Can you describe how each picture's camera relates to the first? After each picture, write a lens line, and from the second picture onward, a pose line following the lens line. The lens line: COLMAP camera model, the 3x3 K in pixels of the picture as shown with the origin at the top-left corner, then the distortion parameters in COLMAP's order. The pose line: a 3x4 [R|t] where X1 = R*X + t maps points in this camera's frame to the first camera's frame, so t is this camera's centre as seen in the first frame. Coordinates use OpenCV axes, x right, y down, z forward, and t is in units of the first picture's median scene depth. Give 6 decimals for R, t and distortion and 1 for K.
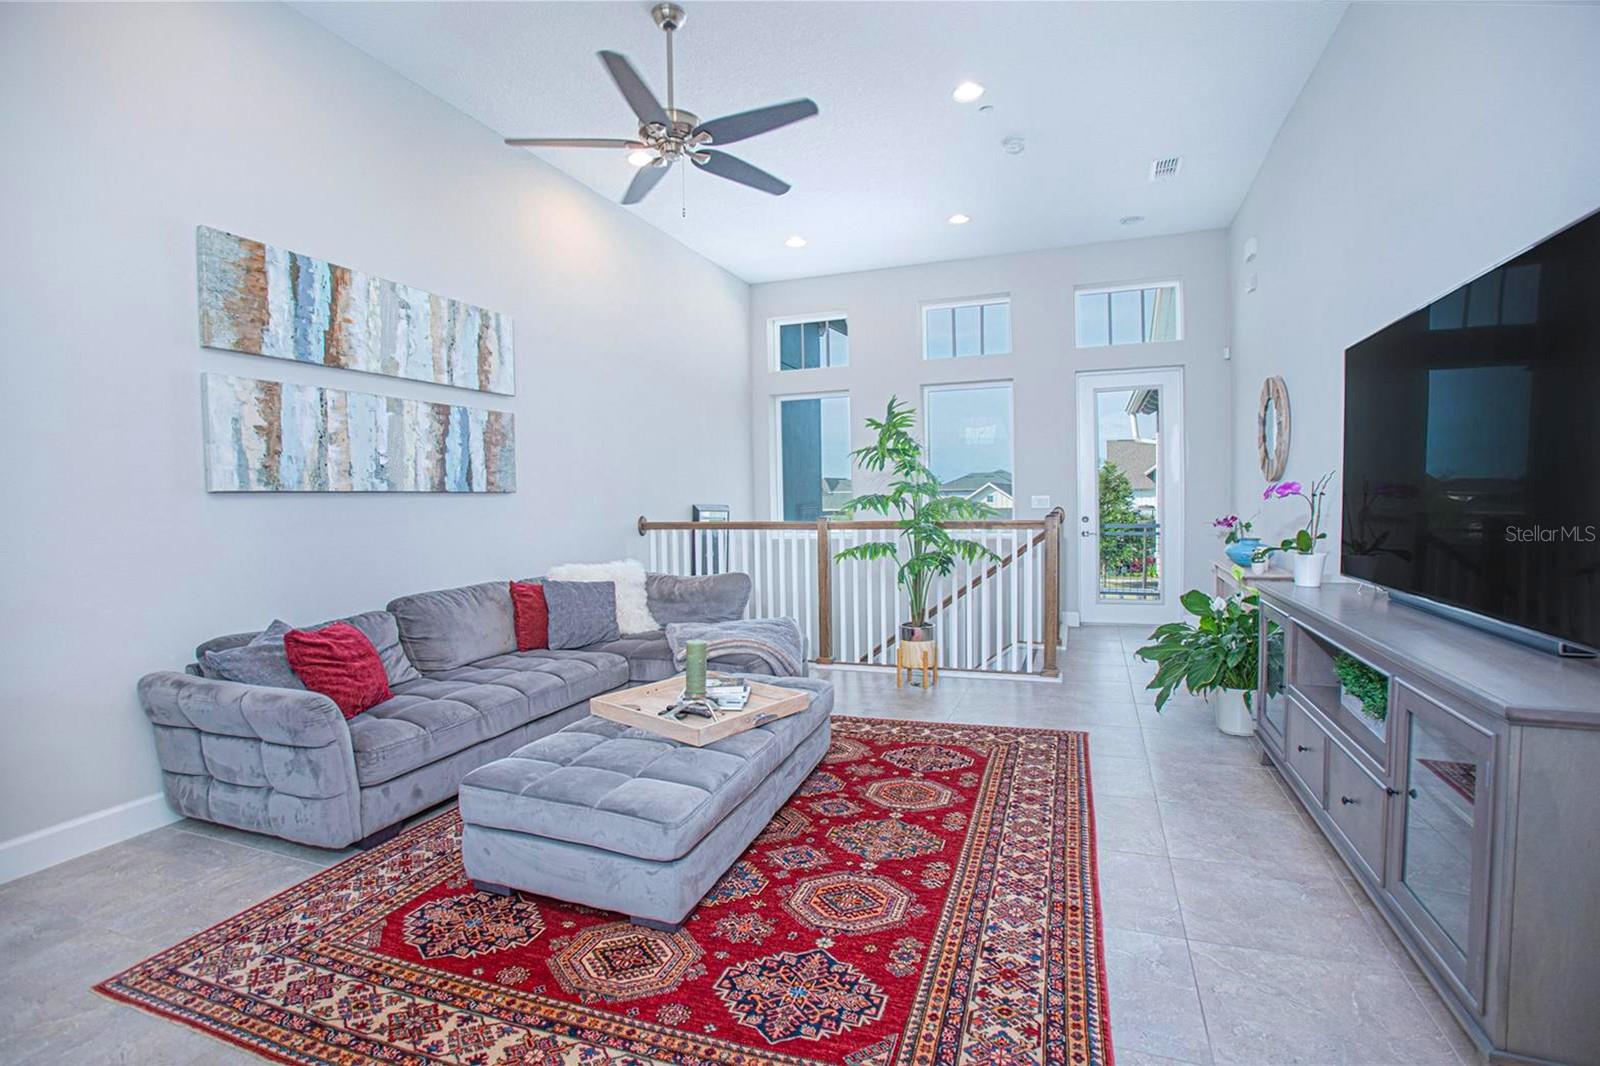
lens RADIAL K [[741.4, 0, 807.8], [0, 741.4, 528.9], [0, 0, 1]] dist [-0.064167, 0.022752]
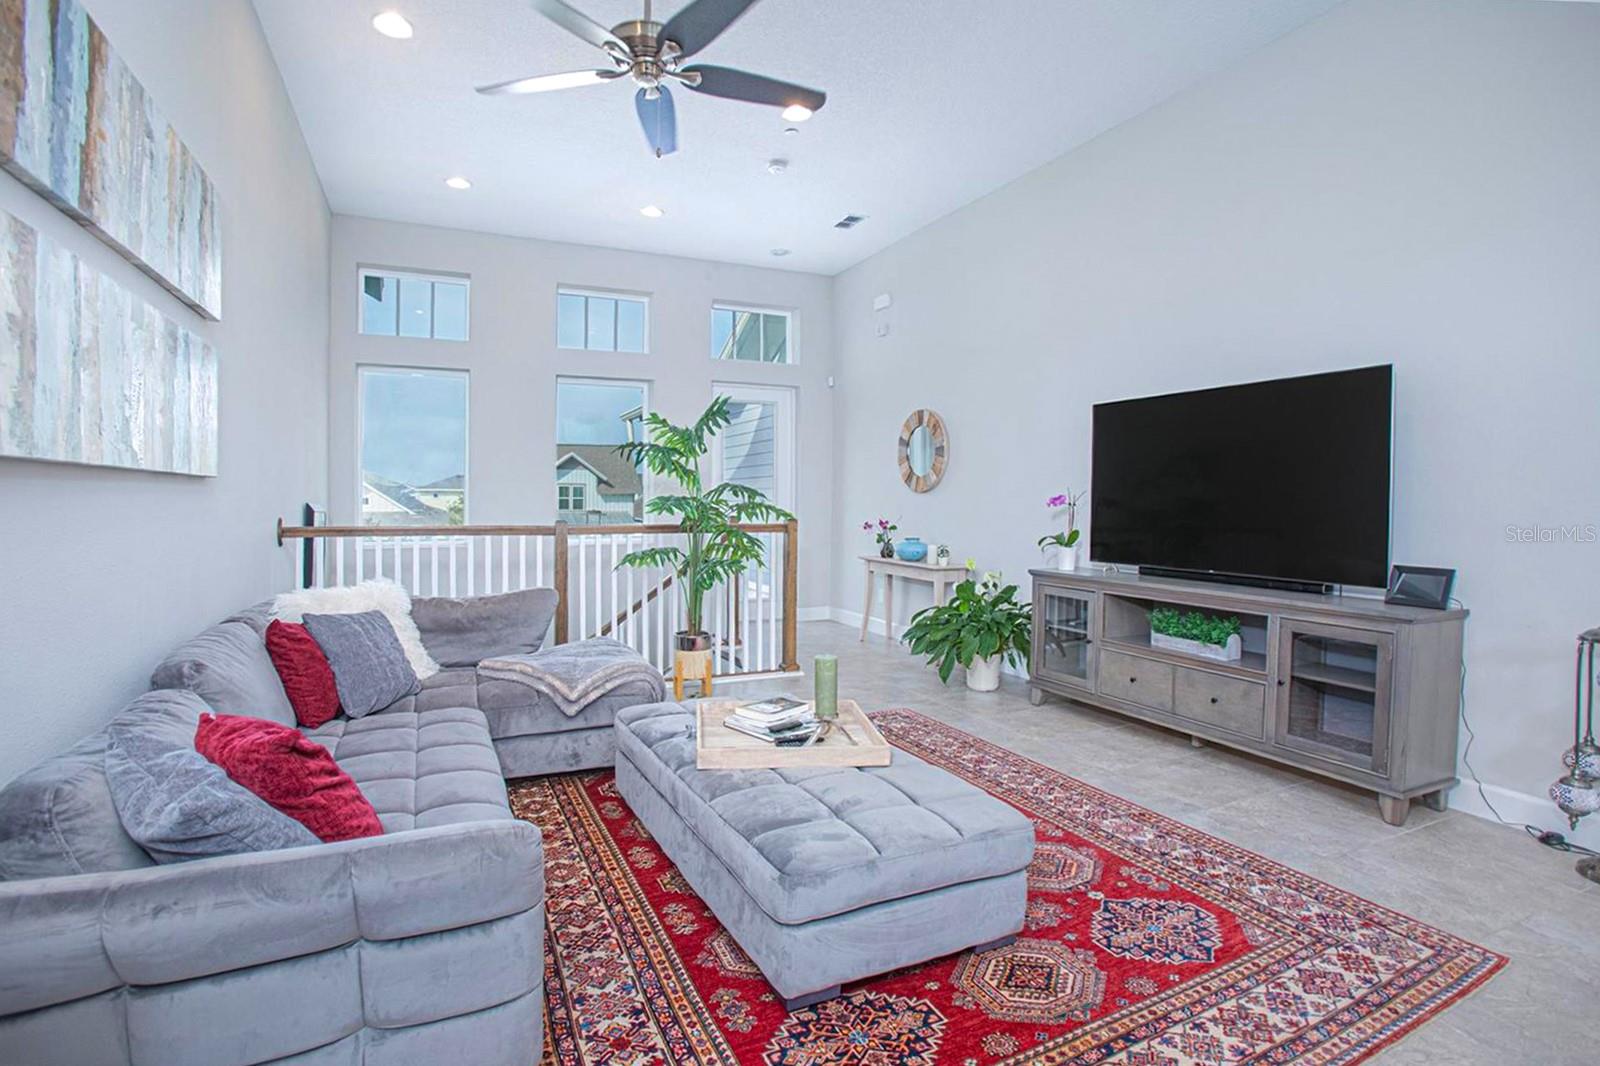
lens RADIAL K [[781.1, 0, 799.6], [0, 781.1, 512.5], [0, 0, 1]] dist [-0.070852, 0.028804]
pose [[0.708062, 0.010164, 0.706077, -0.810174], [0.010124, 0.999648, -0.024542, 0.000560], [-0.706077, 0.024526, 0.707710, 0.336339]]
